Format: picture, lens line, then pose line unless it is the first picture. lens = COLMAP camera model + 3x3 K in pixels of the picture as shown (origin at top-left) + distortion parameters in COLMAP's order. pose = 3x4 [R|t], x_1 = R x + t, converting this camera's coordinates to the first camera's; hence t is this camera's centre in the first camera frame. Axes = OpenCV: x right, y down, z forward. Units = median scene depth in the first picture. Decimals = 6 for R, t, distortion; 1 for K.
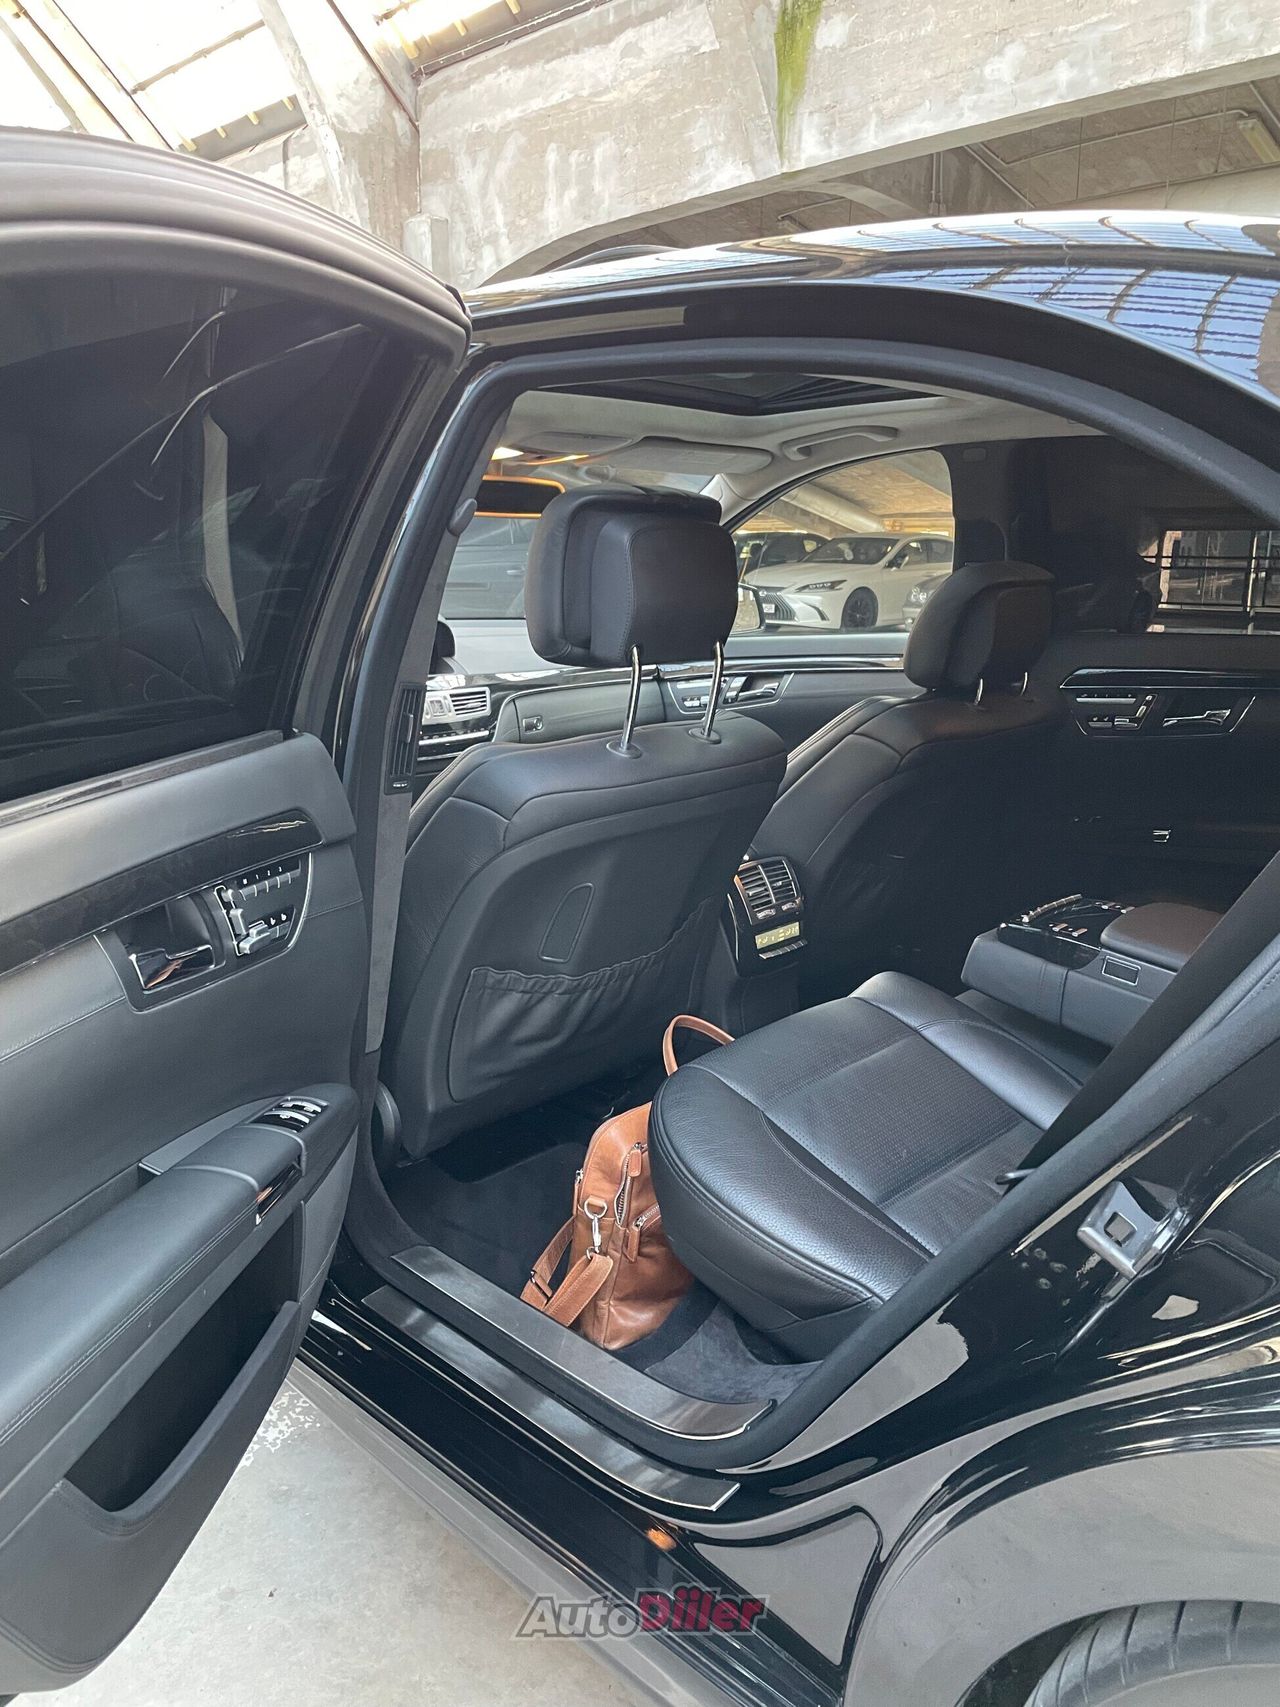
lens RADIAL K [[1286.1, 0, 647.4], [0, 1286.1, 844.6], [0, 0, 1]] dist [0.072349, -0.089508]
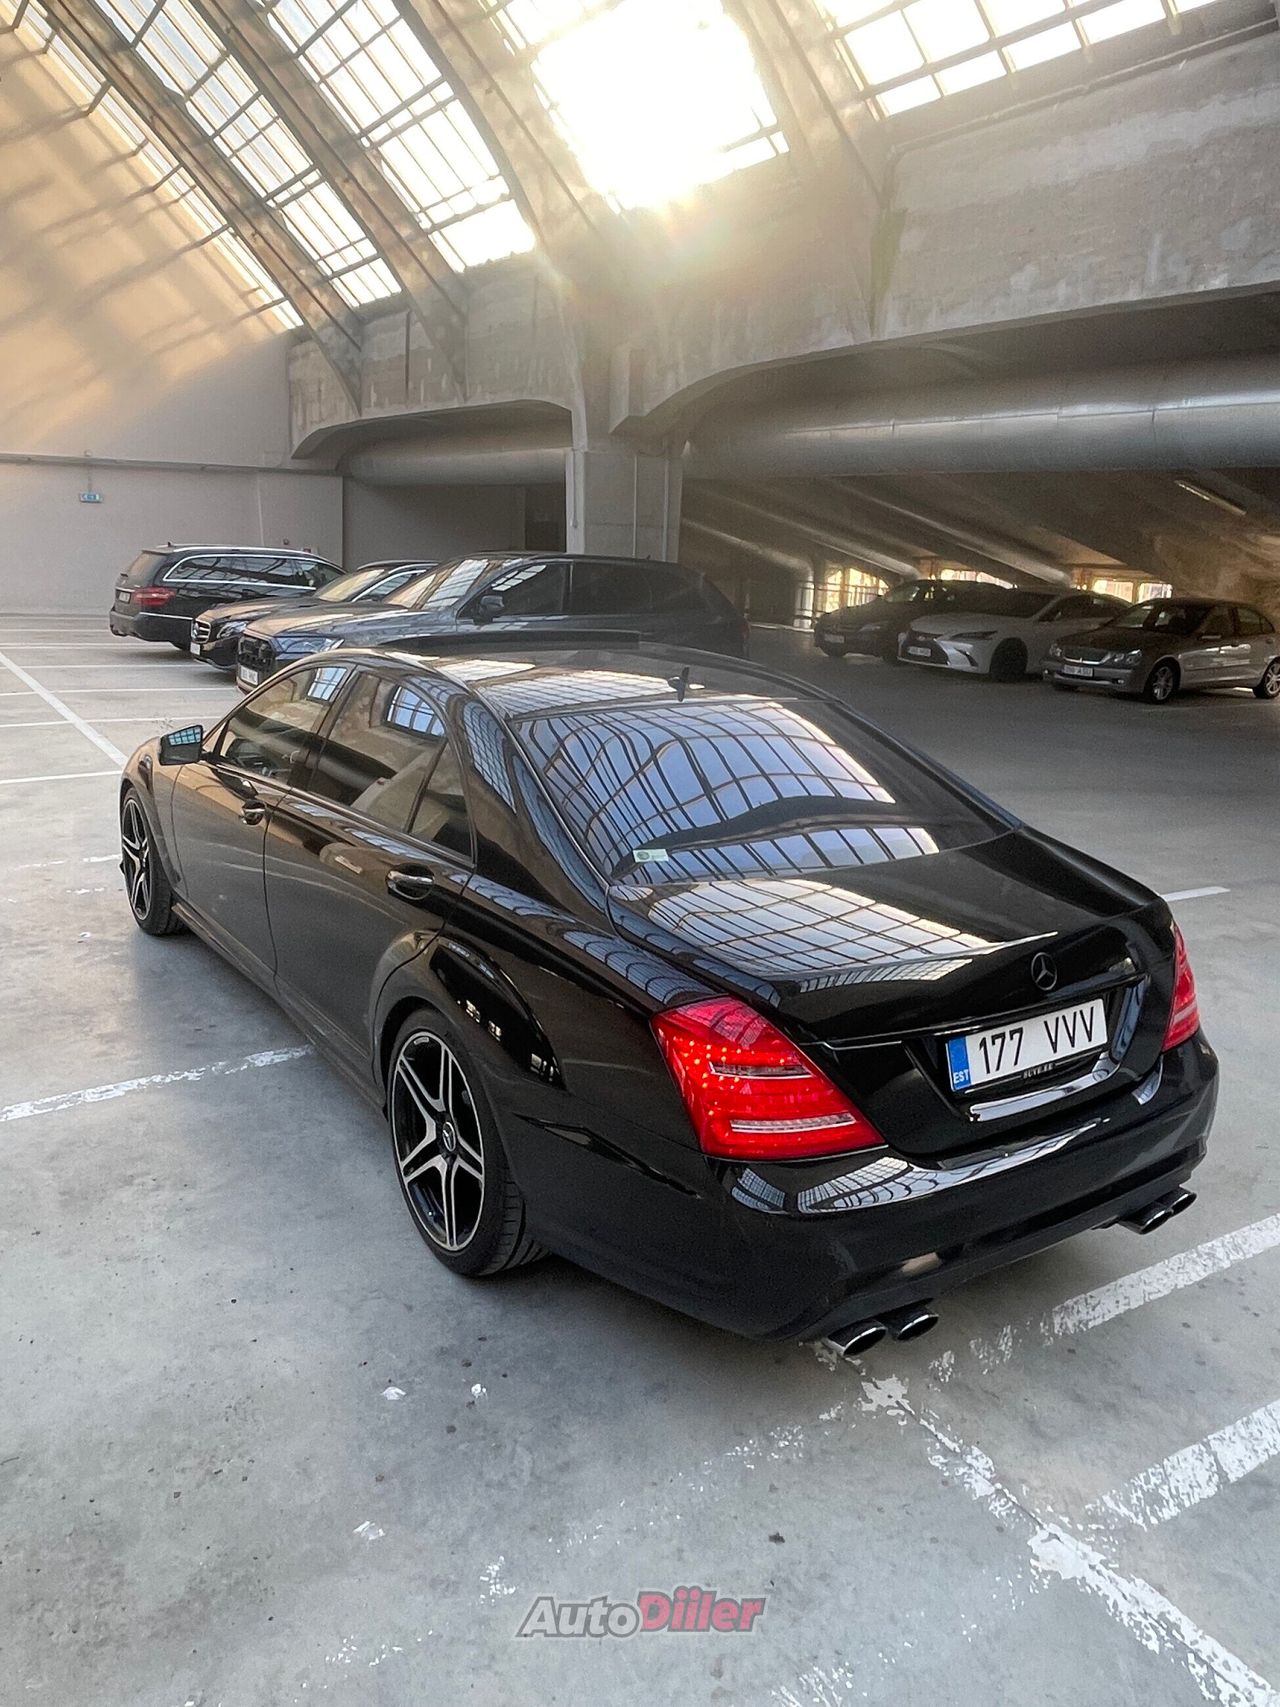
lens RADIAL K [[1263.7, 0, 653.0], [0, 1263.7, 853.8], [0, 0, 1]] dist [0.000057, -0.013494]
pose [[0.977383, 0.082074, -0.194902, 0.180627], [-0.080256, 0.996626, 0.017222, -0.011754], [0.195658, -0.001191, 0.980671, -0.281448]]
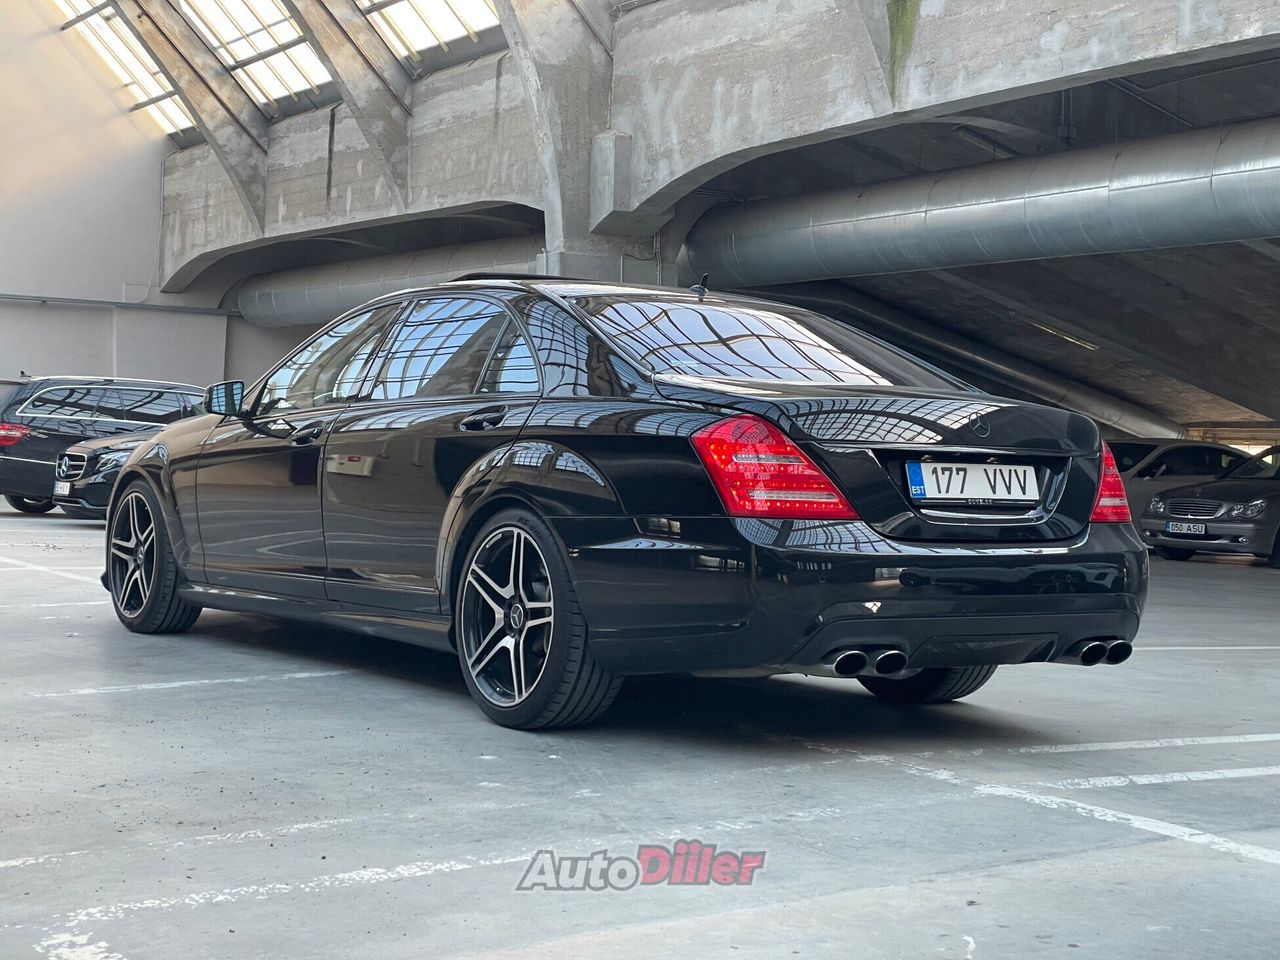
lens RADIAL K [[1895.8, 0, 669.1], [0, 1895.8, 461.8], [0, 0, 1]] dist [0.126134, 0.000000]
pose [[0.982249, 0.028212, -0.185445, 0.233576], [-0.070438, 0.971750, -0.225257, 0.178792], [0.173852, 0.234321, 0.956488, -0.579754]]
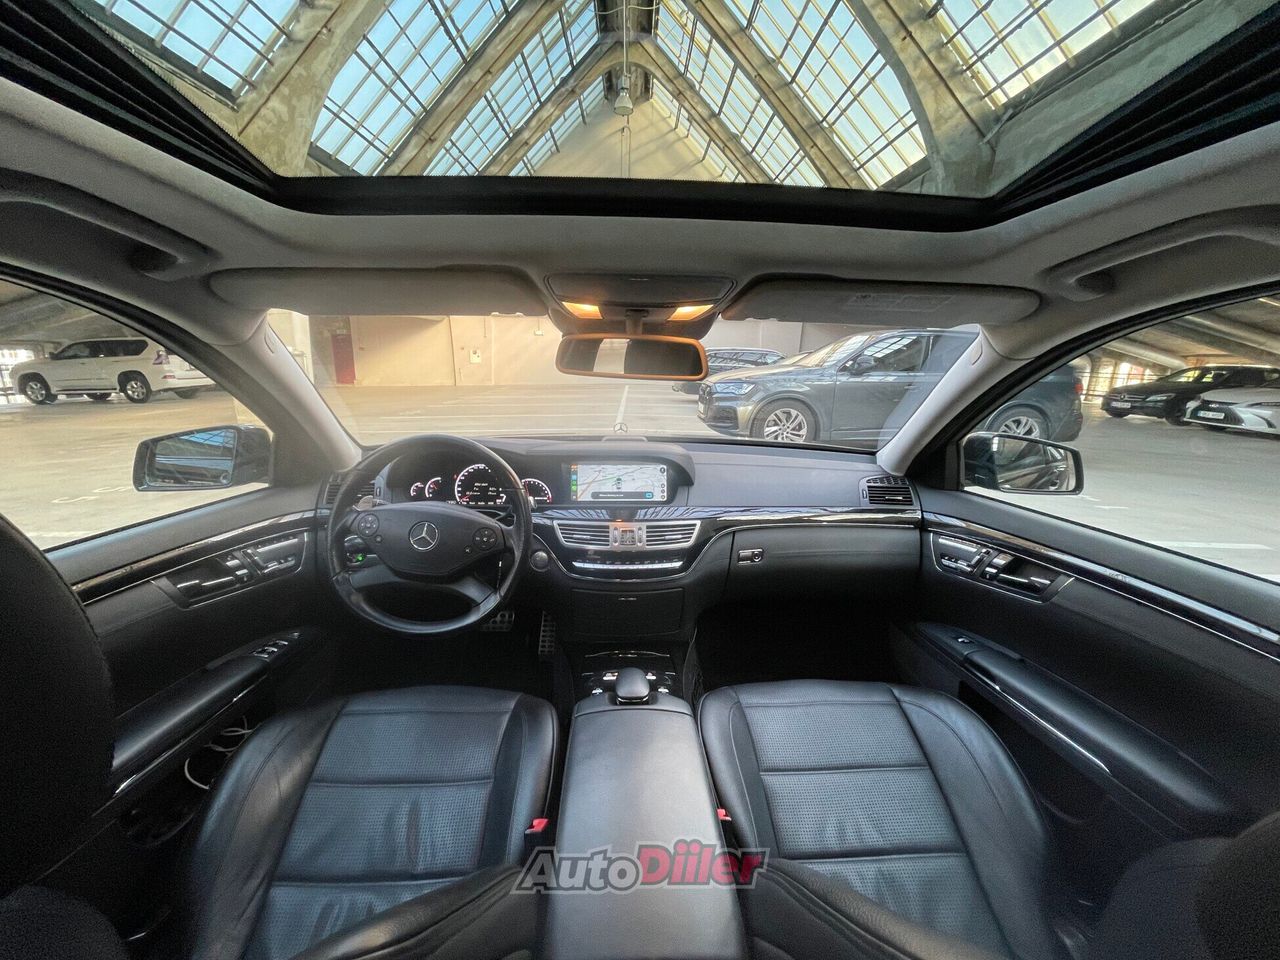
lens RADIAL K [[513.3, 0, 640.0], [0, 513.3, 475.9], [0, 0, 1]] dist [-0.002521, -0.000134]
pose [[0.720249, 0.168218, -0.673011, 0.040760], [-0.175874, 0.982737, 0.057415, -0.054854], [0.671051, 0.077012, 0.737400, 0.197051]]
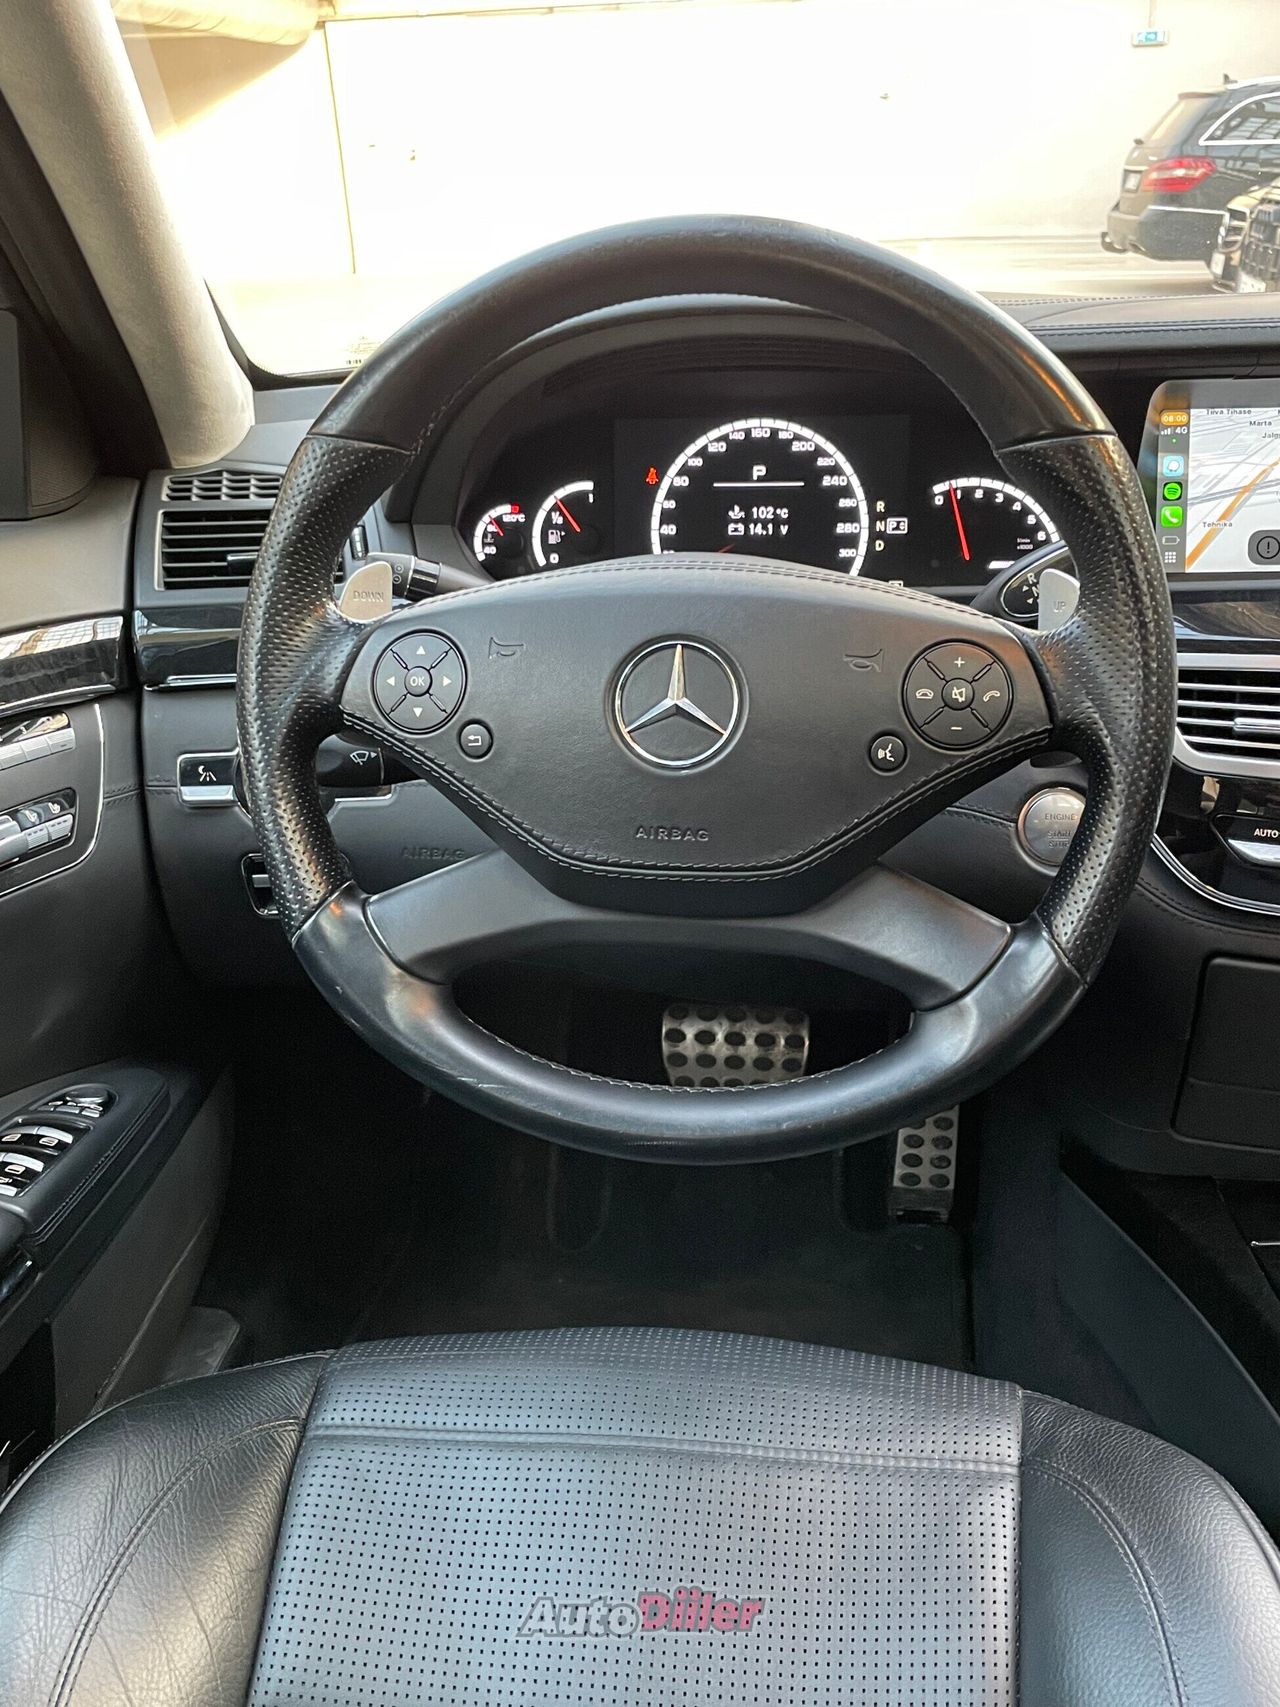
lens RADIAL K [[1649.5, 0, 643.8], [0, 1649.5, 847.6], [0, 0, 1]] dist [0.035412, 0.000000]
pose [[0.594264, 0.286615, -0.751467, -0.006261], [-0.150302, 0.957462, 0.246324, -0.040014], [0.790101, -0.033435, 0.612064, 0.200493]]
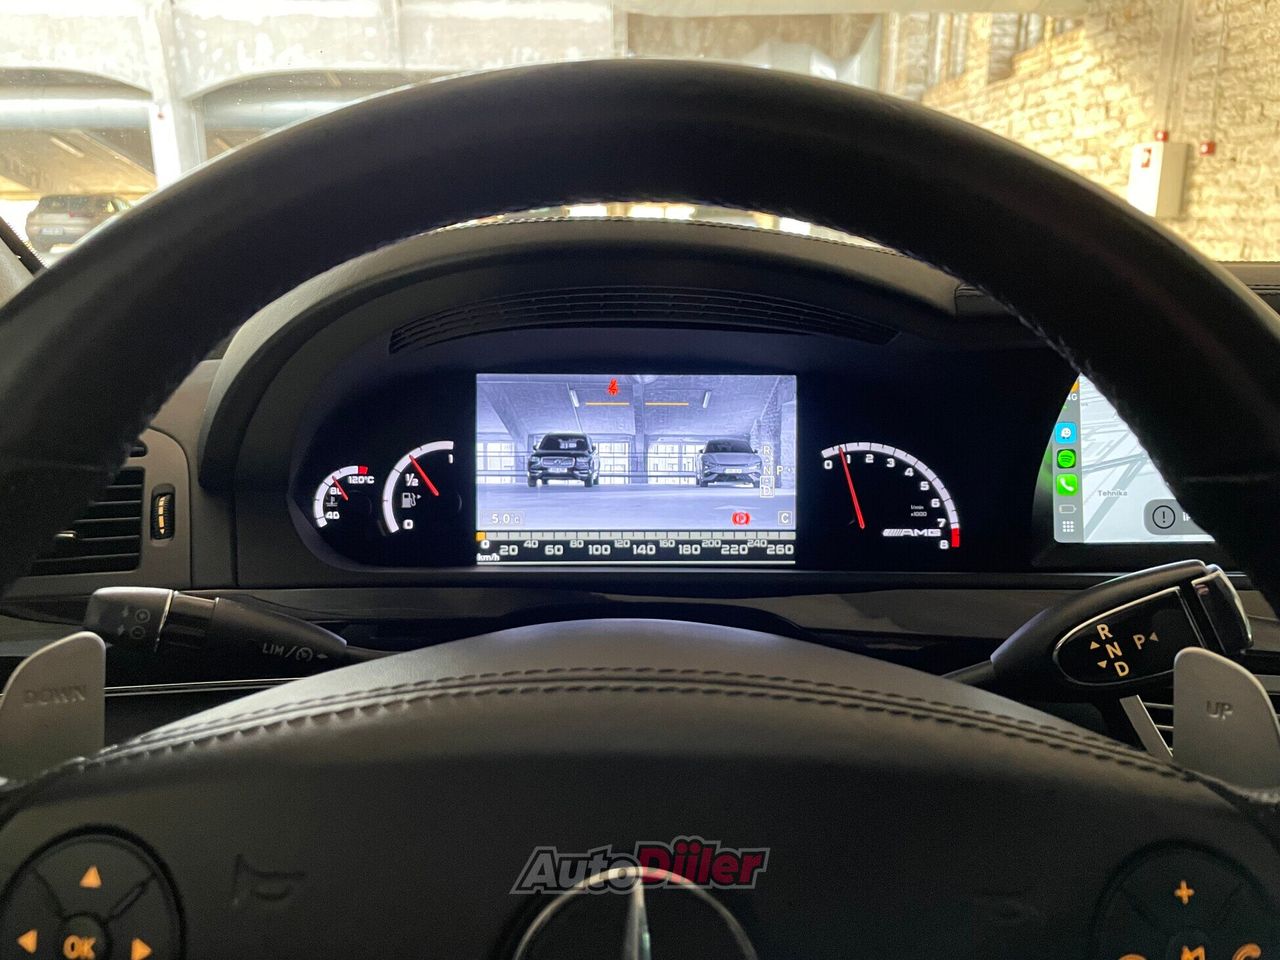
lens RADIAL K [[964.4, 0, 643.0], [0, 964.4, 467.7], [0, 0, 1]] dist [0.072349, -0.089508]
pose [[0.716286, 0.185048, -0.672824, -0.051738], [-0.167337, 0.981614, 0.091828, -0.041448], [0.677446, 0.046813, 0.734081, 0.232069]]
